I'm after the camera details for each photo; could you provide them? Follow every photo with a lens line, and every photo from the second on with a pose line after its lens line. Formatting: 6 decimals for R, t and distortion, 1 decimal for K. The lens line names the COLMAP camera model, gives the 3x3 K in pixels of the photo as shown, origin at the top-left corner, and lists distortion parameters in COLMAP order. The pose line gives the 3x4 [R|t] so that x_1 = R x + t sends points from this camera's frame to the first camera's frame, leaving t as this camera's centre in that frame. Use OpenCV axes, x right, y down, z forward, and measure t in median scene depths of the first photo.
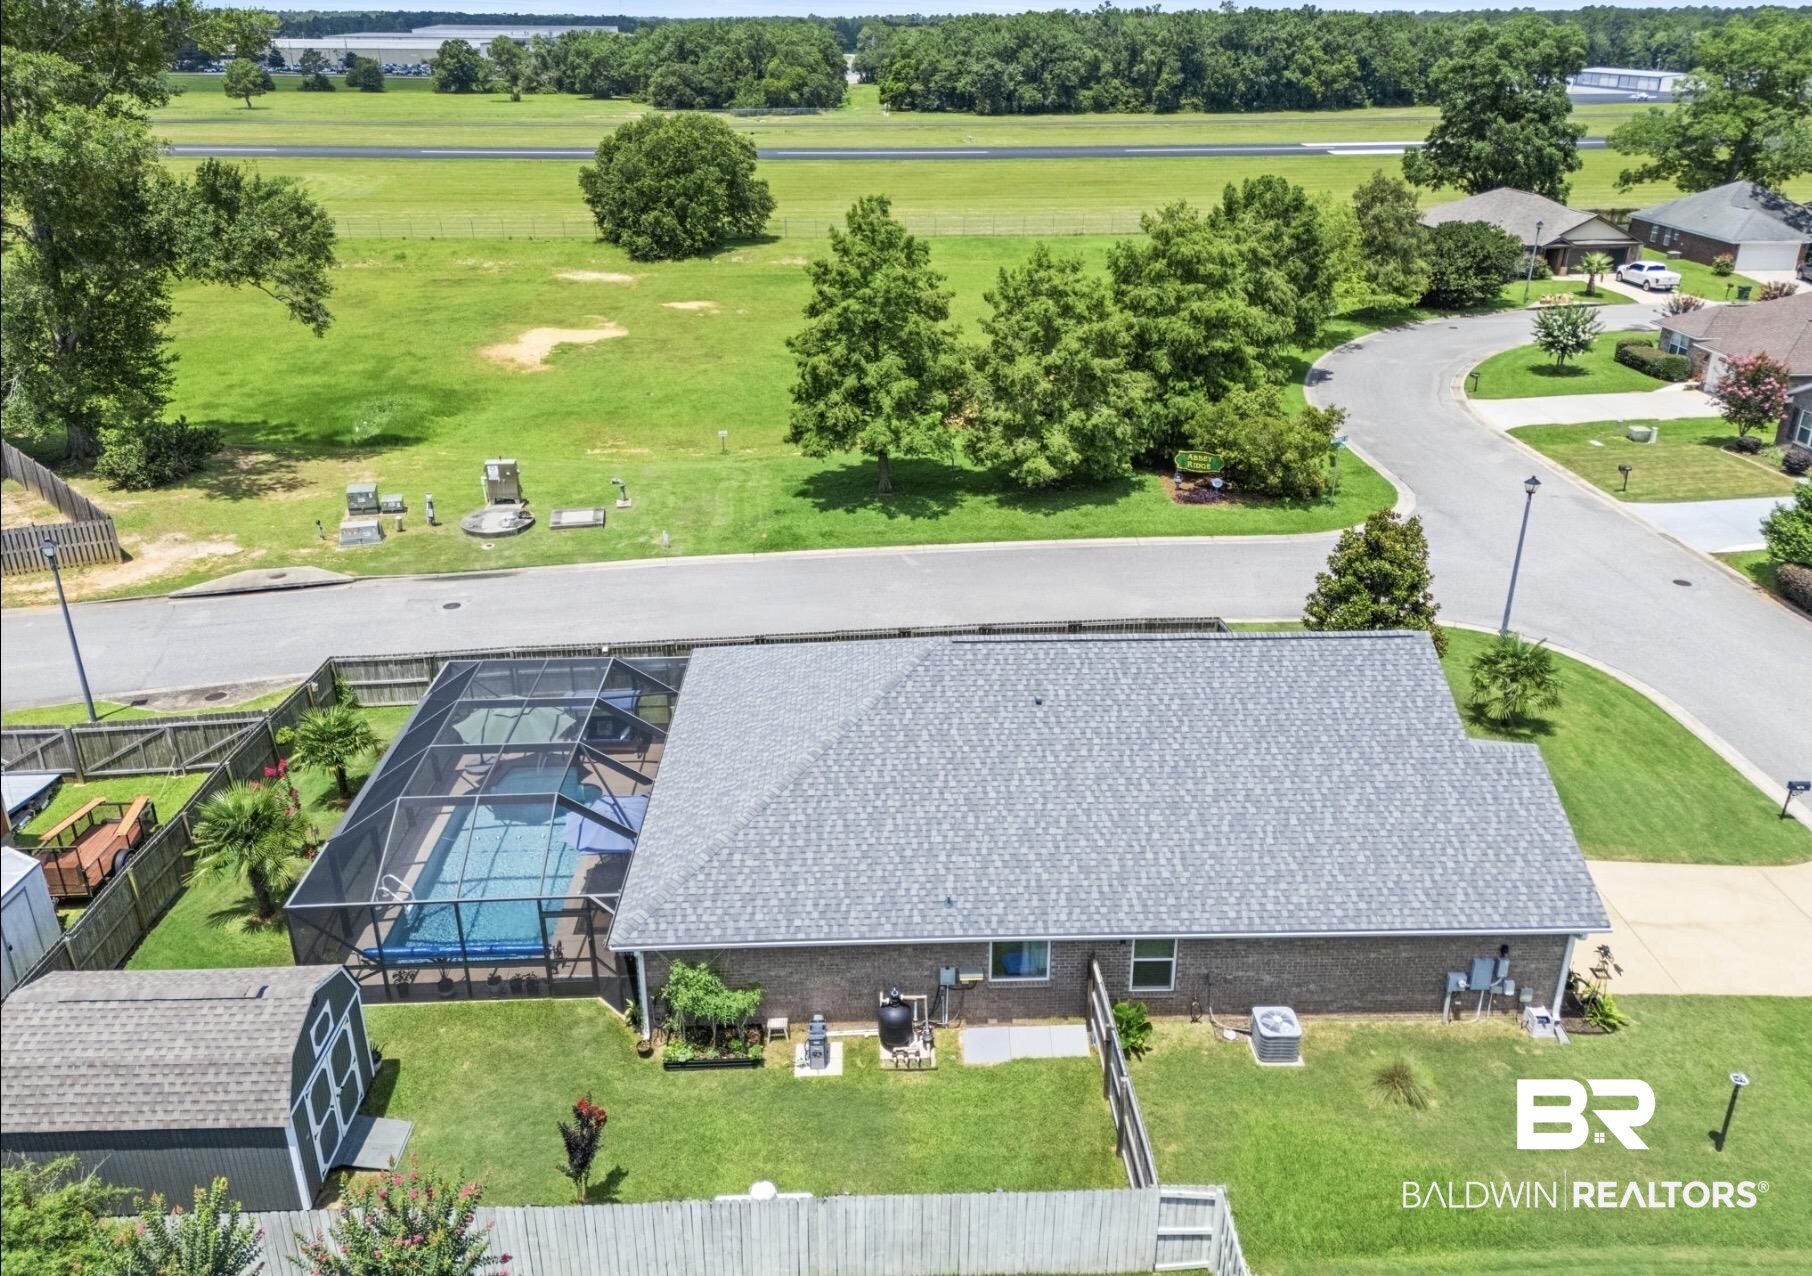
lens RADIAL K [[1313.4, 0, 906.0], [0, 1313.4, 638.0], [0, 0, 1]] dist [0.061307, -0.053529]
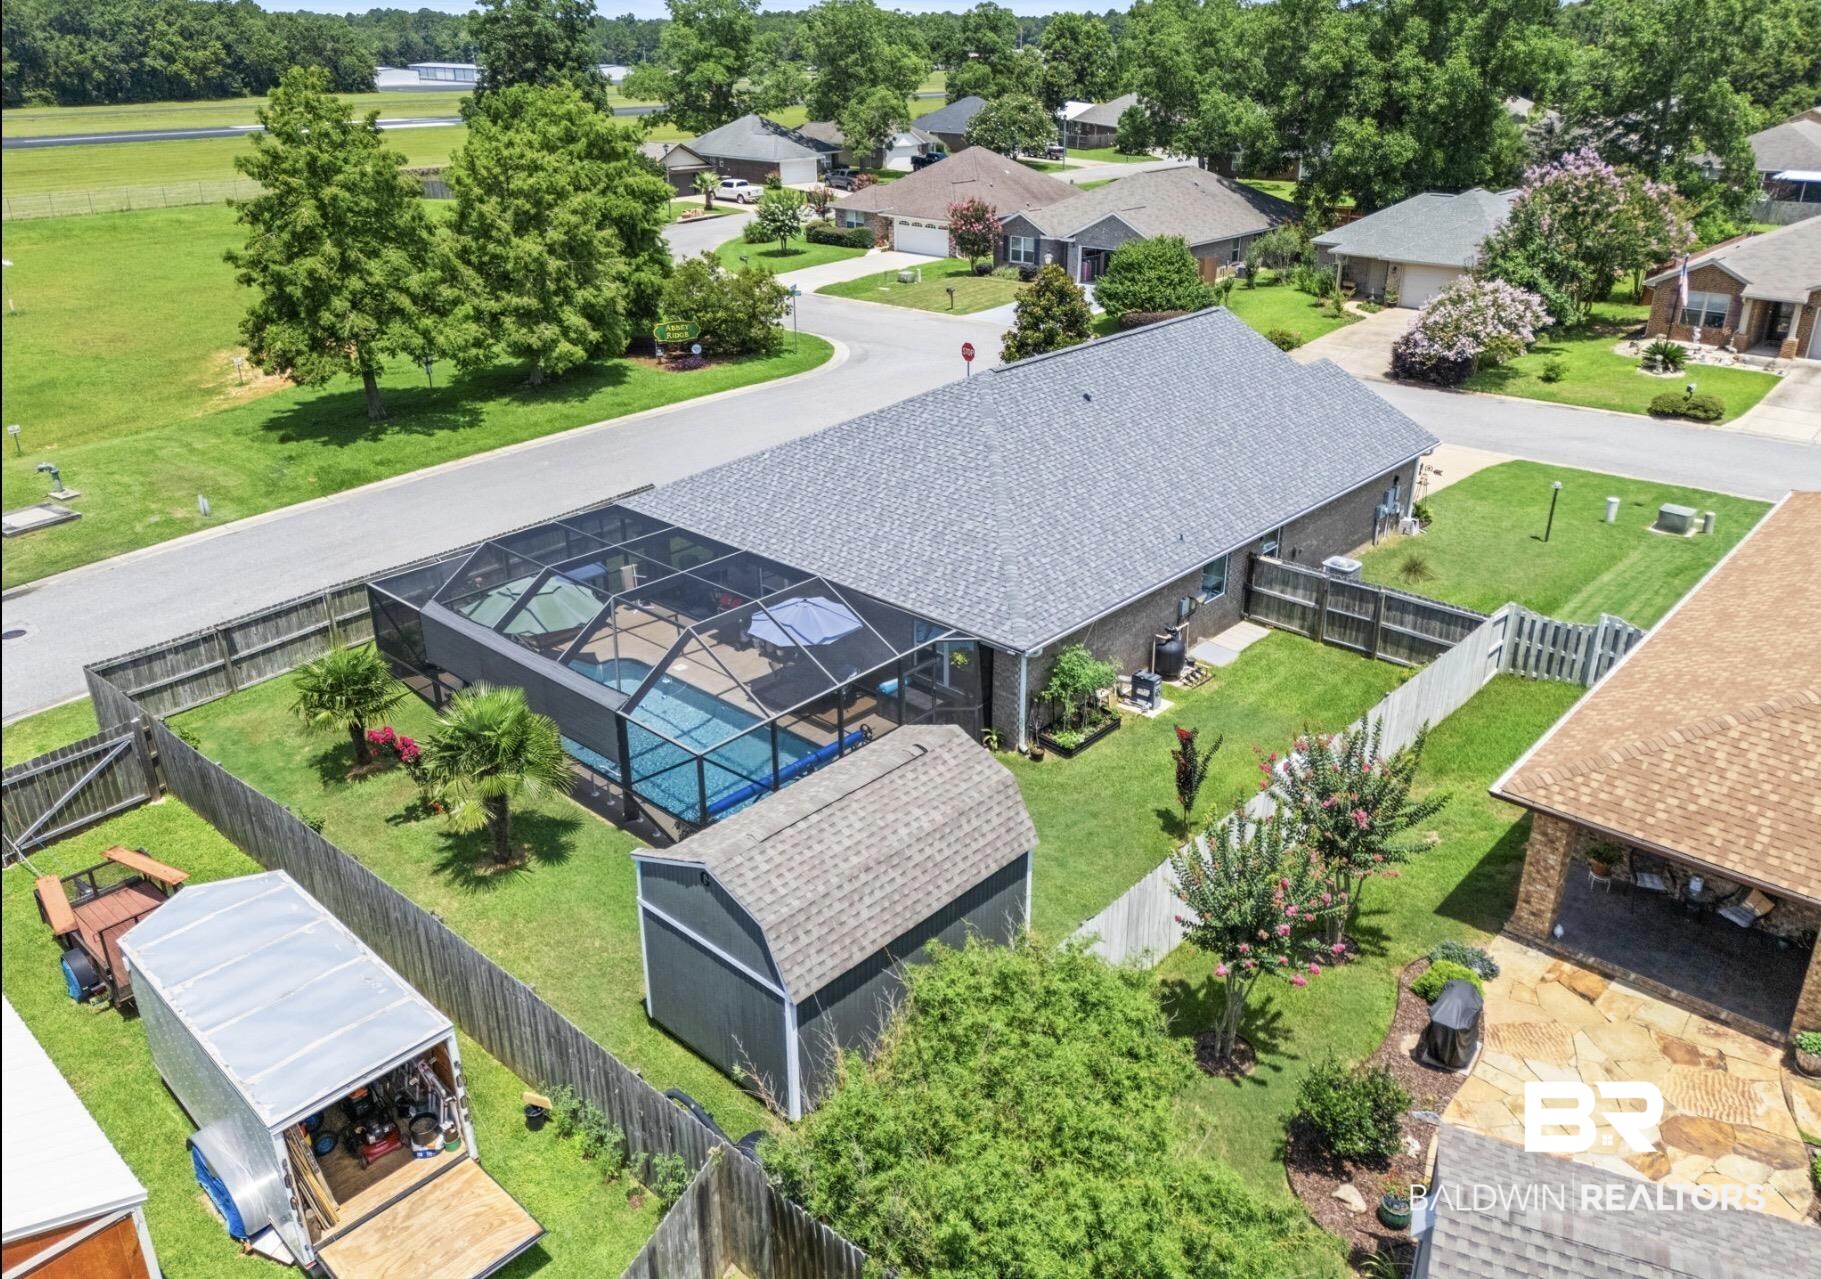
lens RADIAL K [[1320.0, 0, 910.5], [0, 1320.0, 639.5], [0, 0, 1]] dist [0.061307, -0.053529]
pose [[0.697512, -0.296508, 0.652350, -0.392041], [0.300350, 0.947520, 0.109527, 0.036280], [-0.650590, 0.119537, 0.749962, 0.123928]]
